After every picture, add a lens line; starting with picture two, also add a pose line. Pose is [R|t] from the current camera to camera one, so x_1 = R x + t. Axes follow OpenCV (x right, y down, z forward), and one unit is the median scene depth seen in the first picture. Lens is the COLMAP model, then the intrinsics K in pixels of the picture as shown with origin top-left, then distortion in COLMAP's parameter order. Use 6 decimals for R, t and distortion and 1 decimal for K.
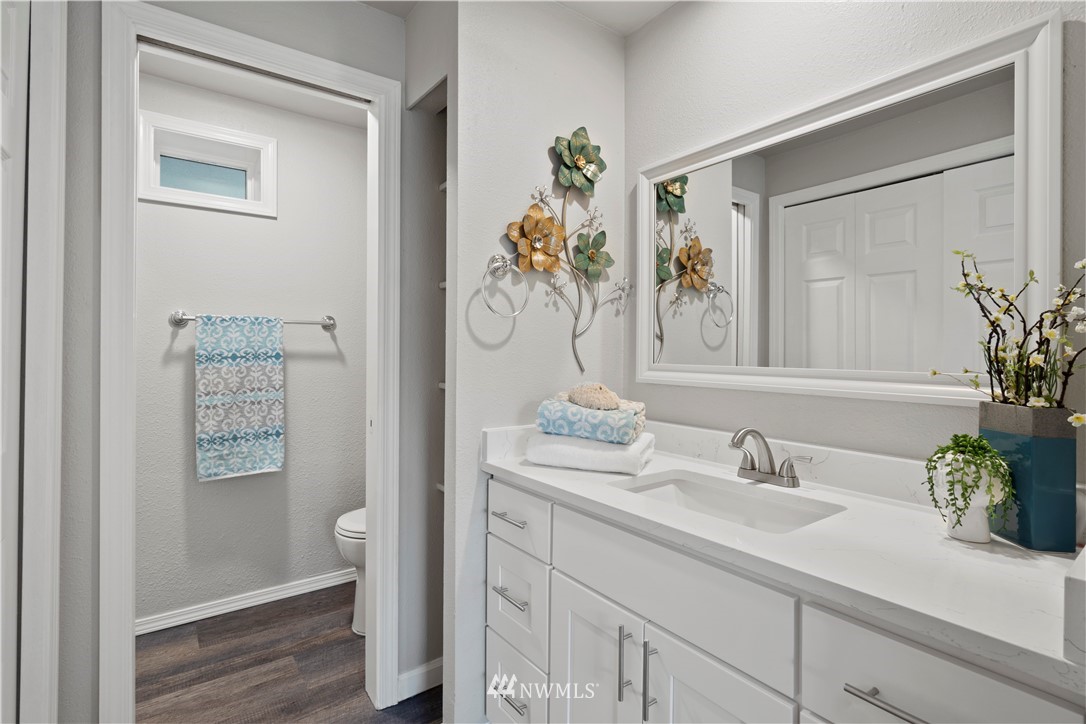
lens RADIAL K [[512.1, 0, 537.5], [0, 512.1, 357.2], [0, 0, 1]] dist [-0.001088, -0.000519]
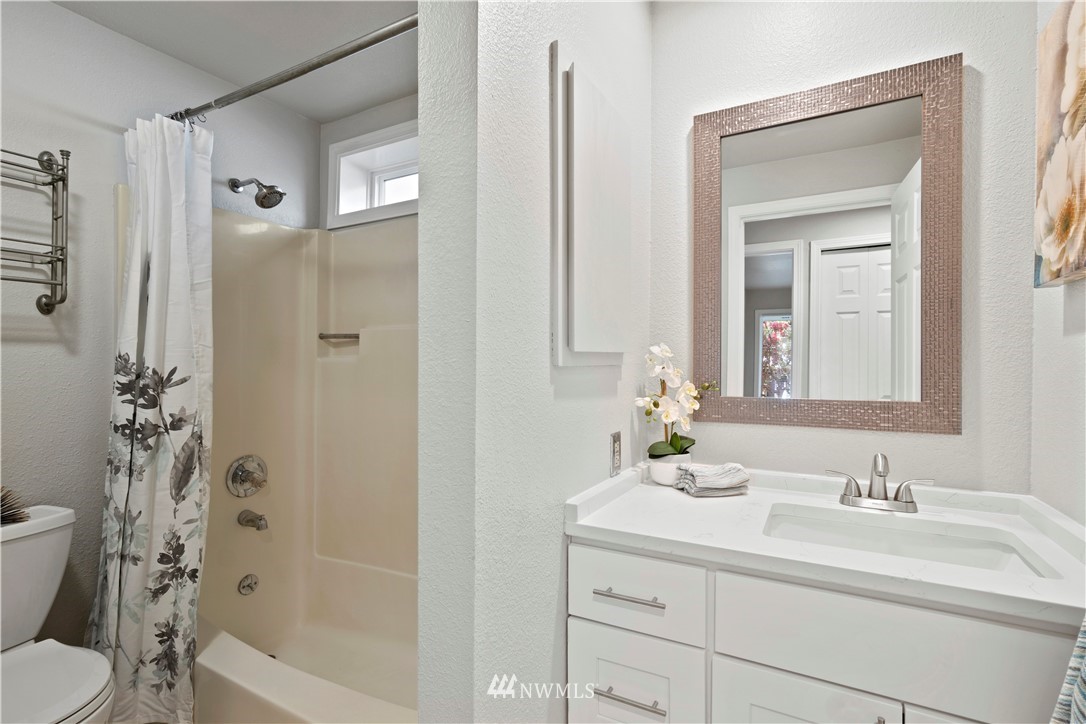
lens RADIAL K [[512.9, 0, 543.0], [0, 512.9, 362.0], [0, 0, 1]] dist [0.000784, -0.000074]
pose [[0.901056, -0.001416, 0.433701, -0.529105], [0.003016, 0.999991, -0.003003, -0.029686], [-0.433693, 0.004014, 0.901052, 0.399425]]
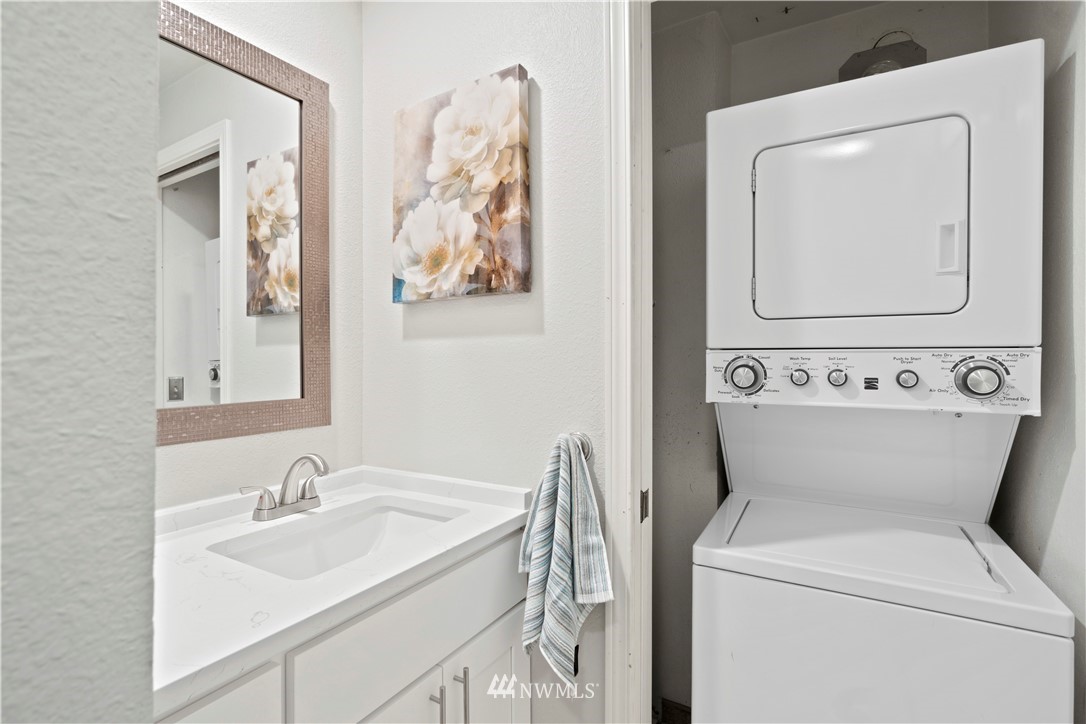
lens RADIAL K [[512.1, 0, 537.5], [0, 512.1, 357.2], [0, 0, 1]] dist [-0.001088, -0.000519]
pose [[-0.397714, 0.002261, 0.917507, -0.562001], [0.001690, 0.999997, -0.001731, -0.032748], [-0.917508, 0.000862, -0.397717, 0.950197]]
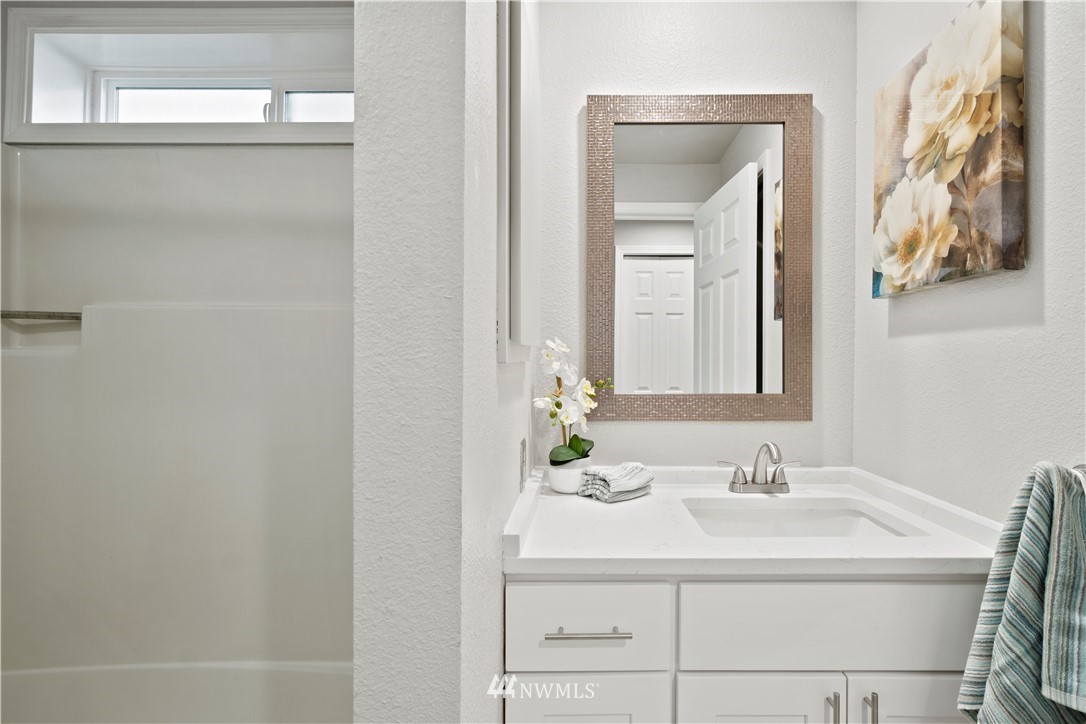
lens RADIAL K [[525.3, 0, 584.7], [0, 525.3, 360.7], [0, 0, 1]] dist [-0.001666, -0.000837]
pose [[0.578565, -0.004668, 0.815623, -0.632041], [0.000921, 0.999987, 0.005070, -0.031774], [-0.815635, -0.002182, 0.578562, 0.664271]]
